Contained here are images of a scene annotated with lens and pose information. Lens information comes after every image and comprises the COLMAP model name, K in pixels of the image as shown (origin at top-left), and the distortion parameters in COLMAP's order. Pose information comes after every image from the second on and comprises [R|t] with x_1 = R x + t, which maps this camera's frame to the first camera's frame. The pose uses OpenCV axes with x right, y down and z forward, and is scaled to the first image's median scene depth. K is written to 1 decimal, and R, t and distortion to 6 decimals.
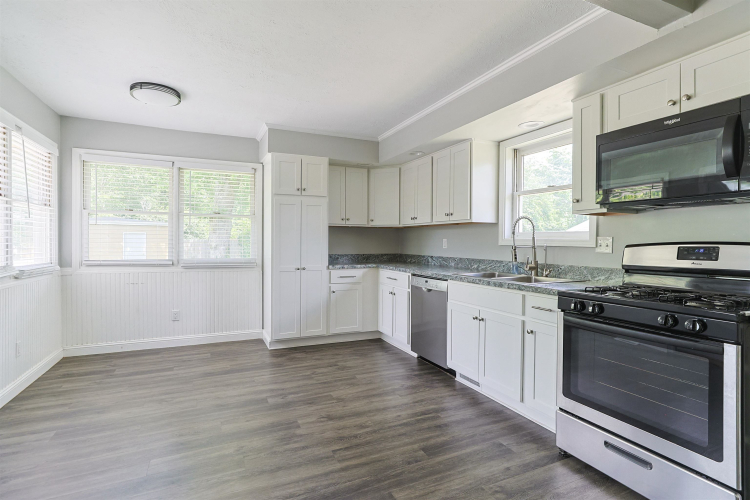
lens RADIAL K [[346.8, 0, 418.2], [0, 346.8, 245.9], [0, 0, 1]] dist [-0.000985, -0.000110]
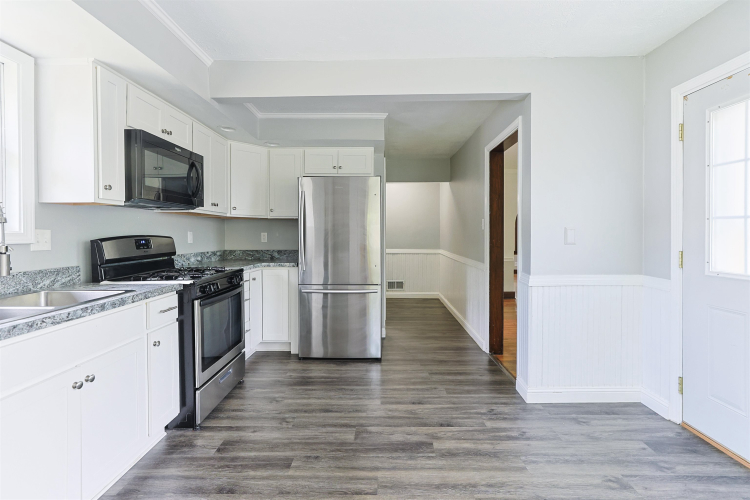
lens RADIAL K [[364.2, 0, 380.2], [0, 364.2, 248.9], [0, 0, 1]] dist [-0.028761, 0.016823]
pose [[-0.846644, -0.025514, 0.531548, -0.464661], [0.003432, 0.998567, 0.053396, -0.020471], [-0.532149, 0.047032, -0.845343, 1.131724]]
